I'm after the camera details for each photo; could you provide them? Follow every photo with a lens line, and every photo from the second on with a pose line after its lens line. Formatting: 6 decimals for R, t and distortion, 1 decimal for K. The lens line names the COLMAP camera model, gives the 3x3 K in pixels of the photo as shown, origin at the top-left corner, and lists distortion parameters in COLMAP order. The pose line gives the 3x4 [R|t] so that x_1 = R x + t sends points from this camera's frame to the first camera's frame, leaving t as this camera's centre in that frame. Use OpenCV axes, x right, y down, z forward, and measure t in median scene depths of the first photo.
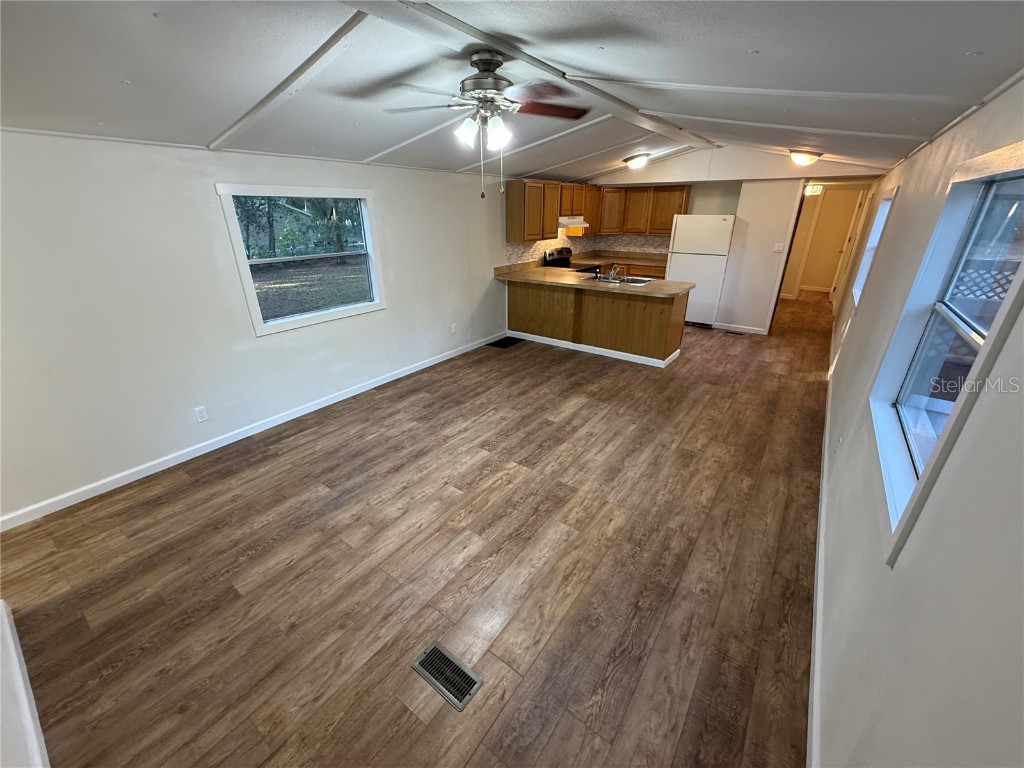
lens RADIAL K [[410.7, 0, 505.1], [0, 410.7, 386.1], [0, 0, 1]] dist [-0.000227, 0.000297]
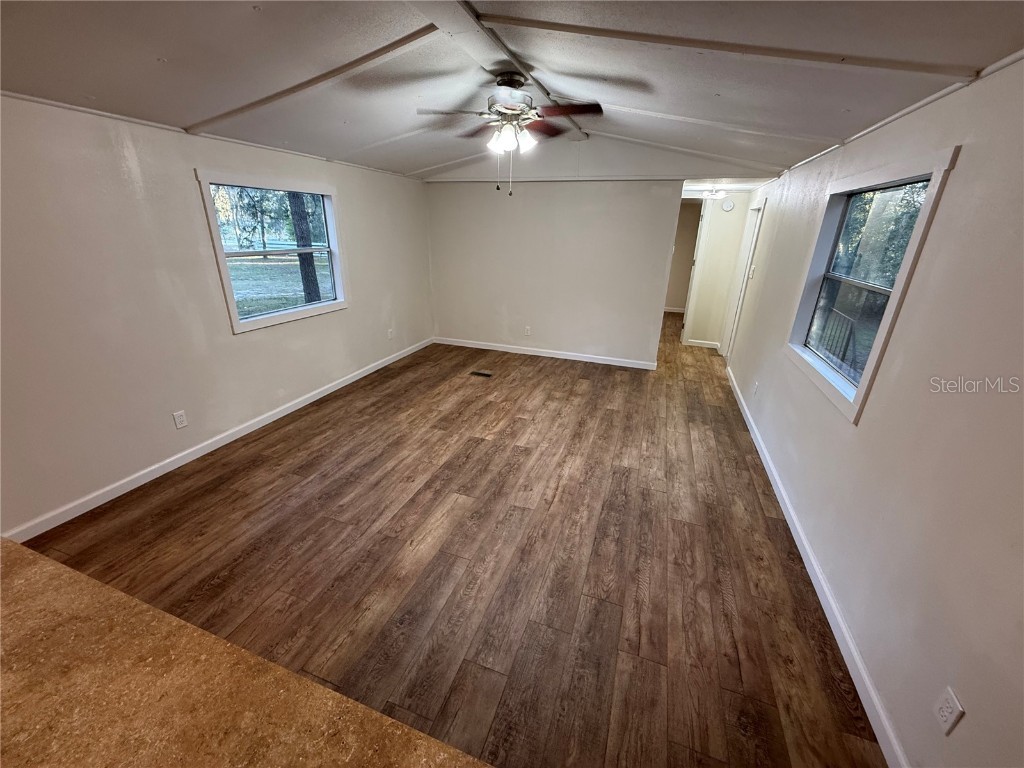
lens RADIAL K [[410.7, 0, 508.4], [0, 410.7, 384.3], [0, 0, 1]] dist [-0.000227, 0.000297]
pose [[-0.956273, 0.086022, -0.279538, 0.250710], [-0.135676, 0.716238, 0.684540, -0.636503], [0.259101, 0.692534, -0.673248, 1.580681]]
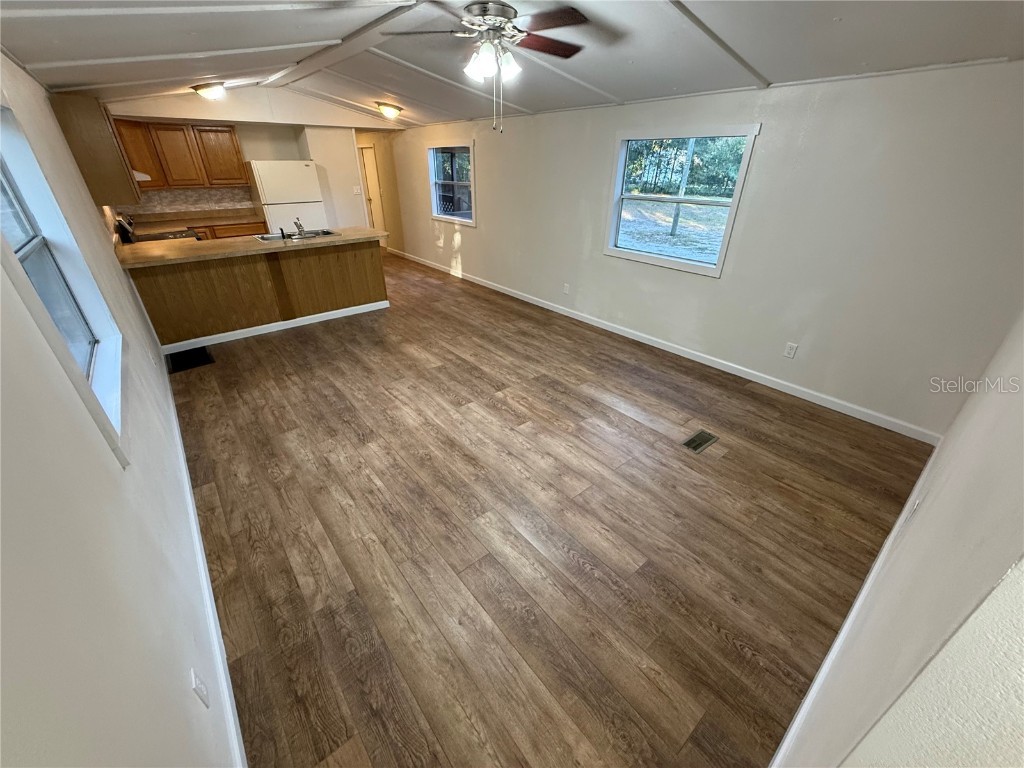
lens RADIAL K [[410.7, 0, 516.5], [0, 410.7, 387.1], [0, 0, 1]] dist [-0.000227, 0.000297]
pose [[0.233368, -0.467498, 0.852634, -0.859255], [0.383744, 0.849954, 0.360997, -0.193385], [-0.893465, 0.242948, 0.377751, 0.518424]]
